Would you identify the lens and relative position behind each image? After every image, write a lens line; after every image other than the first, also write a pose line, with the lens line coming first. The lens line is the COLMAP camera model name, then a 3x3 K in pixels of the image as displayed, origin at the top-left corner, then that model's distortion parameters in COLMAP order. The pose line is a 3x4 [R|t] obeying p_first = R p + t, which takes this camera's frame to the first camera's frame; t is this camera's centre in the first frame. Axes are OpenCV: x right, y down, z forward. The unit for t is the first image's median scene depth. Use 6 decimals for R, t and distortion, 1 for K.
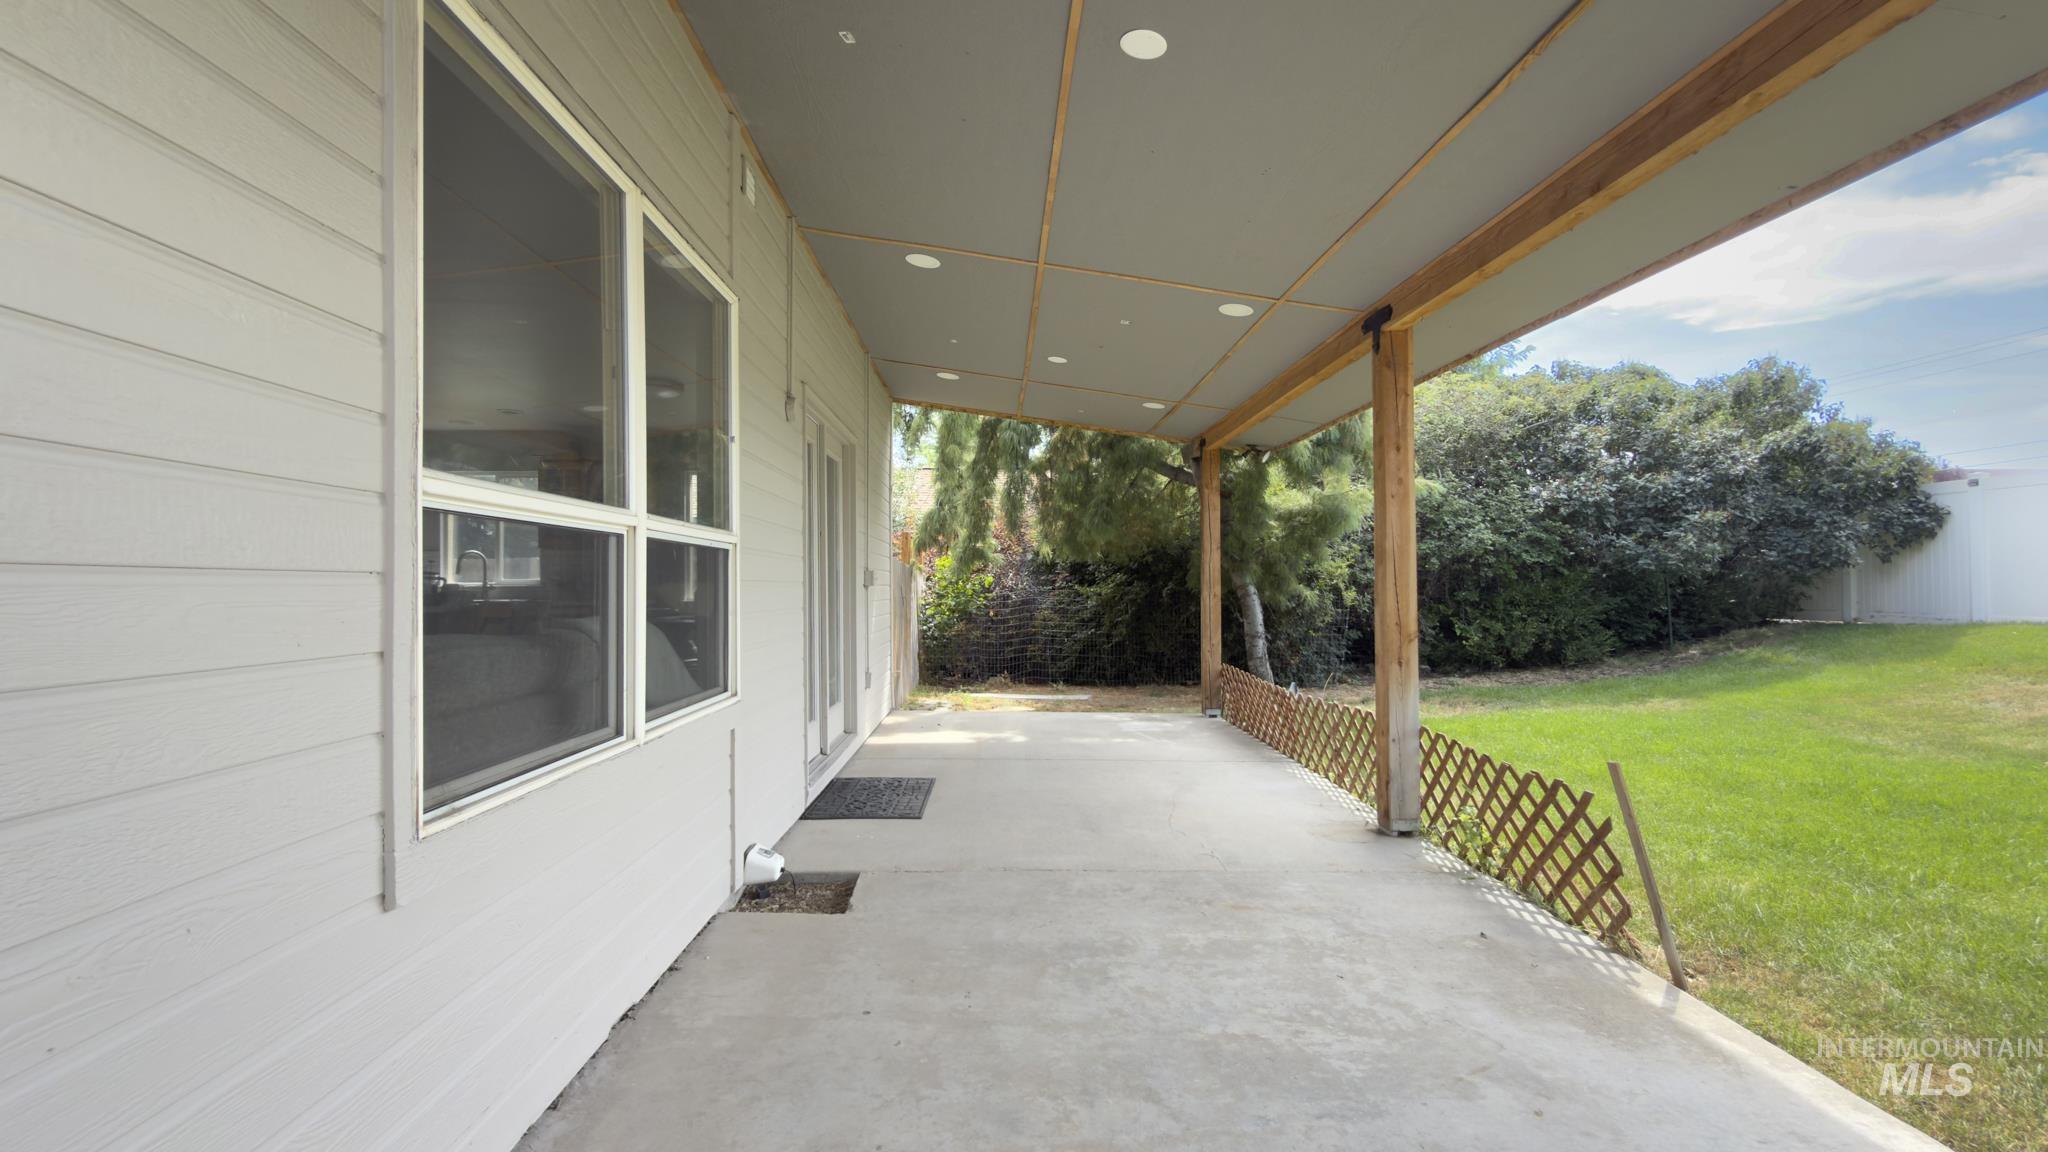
lens RADIAL K [[863.0, 0, 1024.0], [0, 863.0, 576.0], [0, 0, 1]] dist [0.000126, 0.019835]
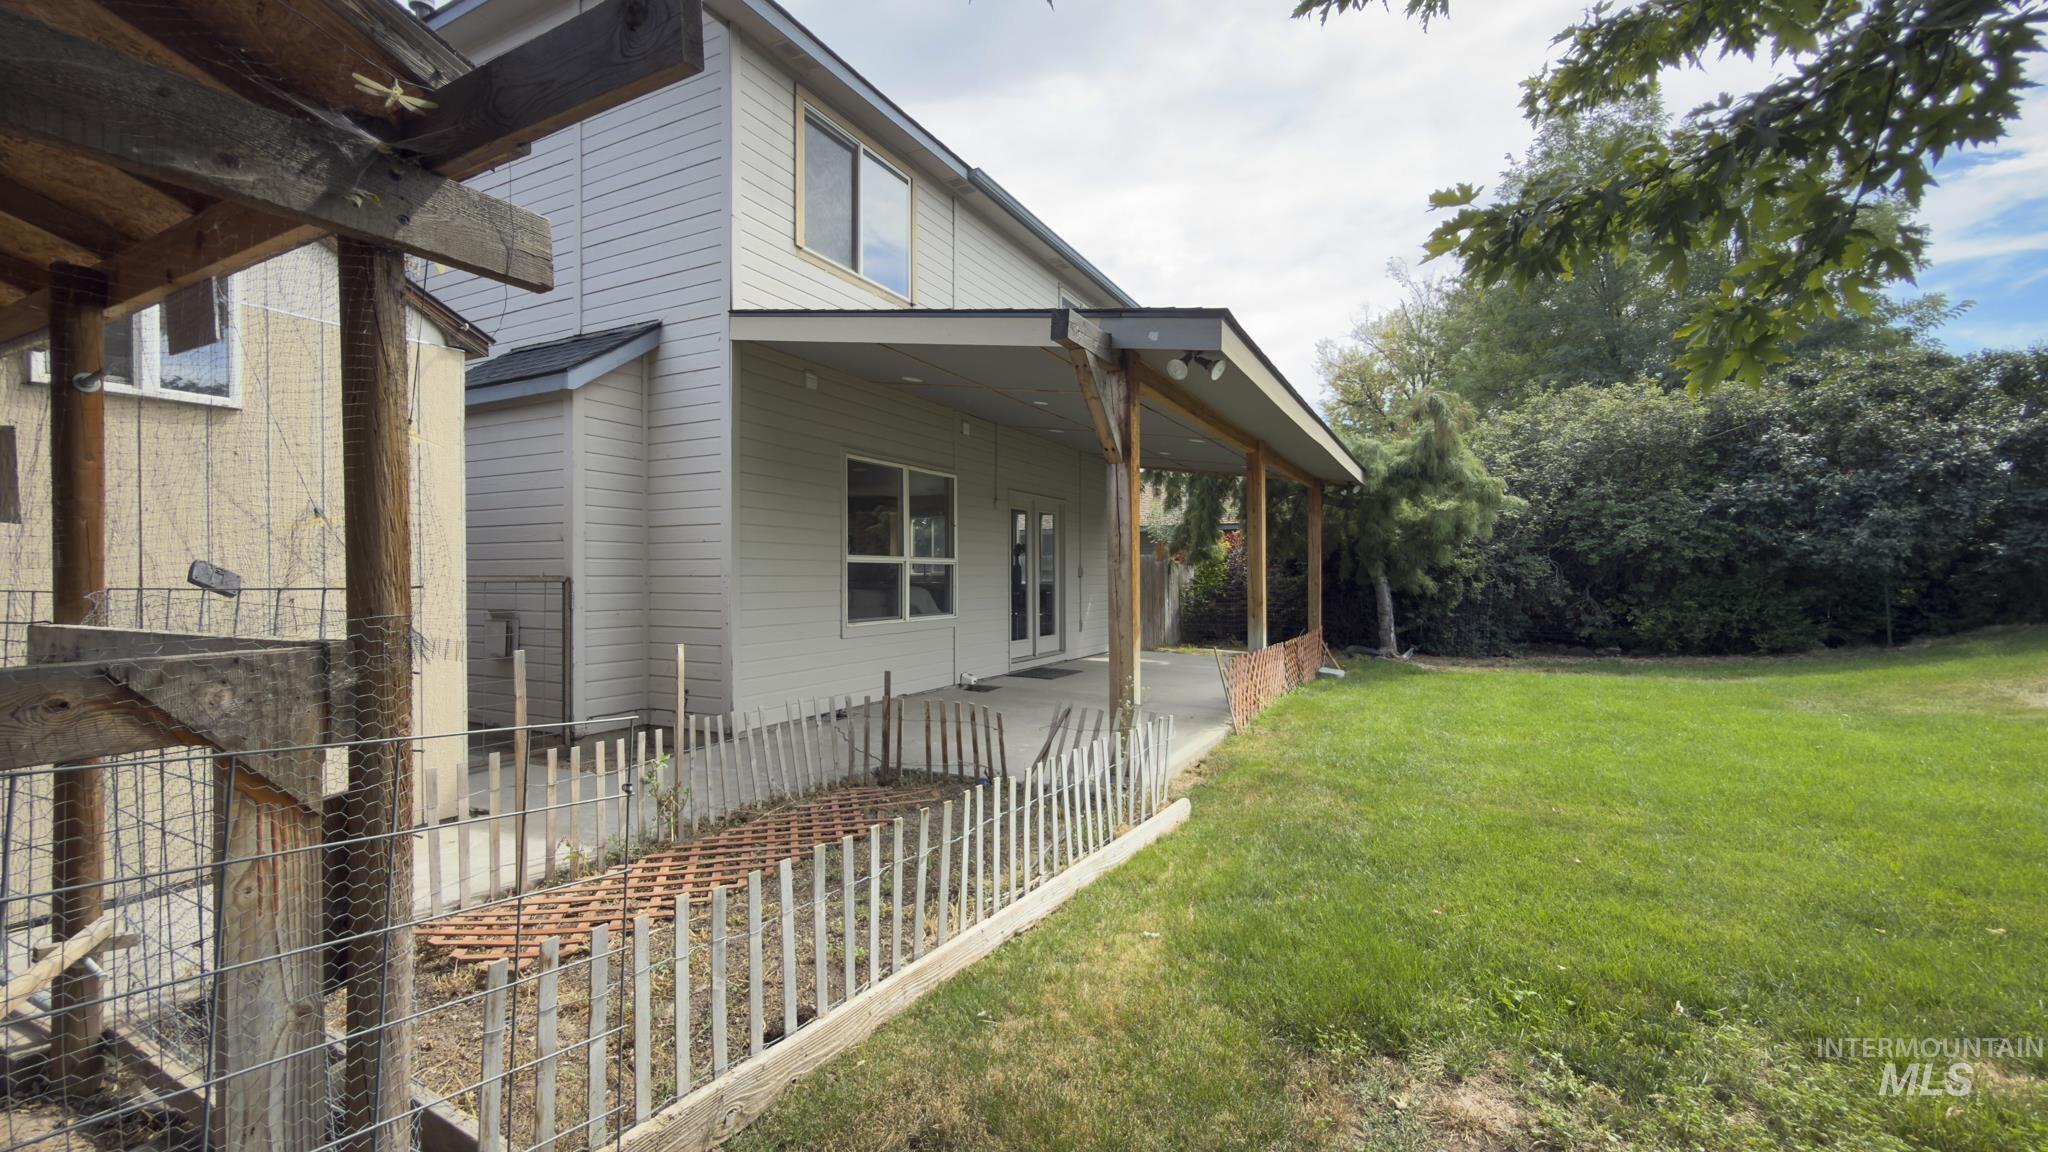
lens RADIAL K [[863.0, 0, 1024.0], [0, 863.0, 576.0], [0, 0, 1]] dist [0.000126, 0.019835]
pose [[0.864739, 0.004743, -0.502199, 0.406880], [0.003149, 0.999885, 0.014865, -0.011452], [0.502211, -0.014436, 0.864624, -0.422718]]
